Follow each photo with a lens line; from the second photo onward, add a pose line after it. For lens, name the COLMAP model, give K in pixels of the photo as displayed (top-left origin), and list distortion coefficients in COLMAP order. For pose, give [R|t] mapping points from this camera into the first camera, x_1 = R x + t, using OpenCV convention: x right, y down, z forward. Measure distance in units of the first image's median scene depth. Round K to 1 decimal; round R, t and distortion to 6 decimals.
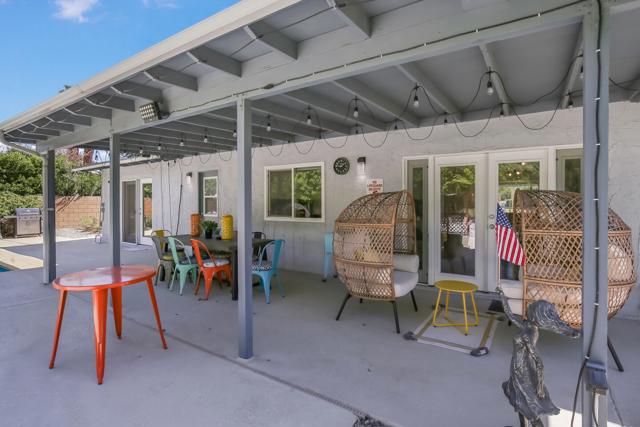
lens RADIAL K [[317.9, 0, 312.9], [0, 317.9, 212.4], [0, 0, 1]] dist [-0.015643, 0.002245]
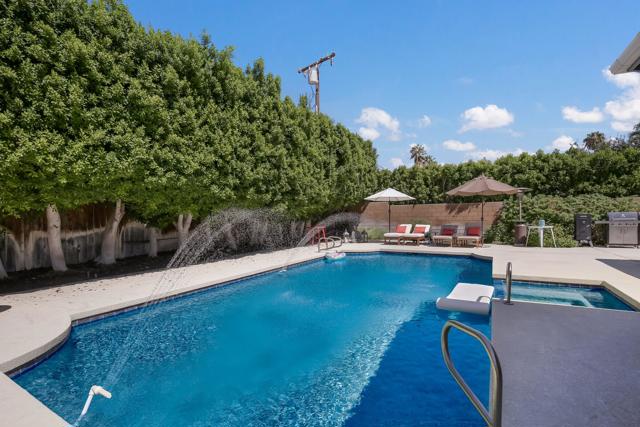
lens RADIAL K [[295.6, 0, 333.5], [0, 295.6, 223.0], [0, 0, 1]] dist [-0.023053, 0.002801]
pose [[0.098528, 0.024678, -0.994828, -0.378251], [-0.005201, 0.999692, 0.024283, 0.000090], [0.995121, 0.002781, 0.098626, 0.289424]]
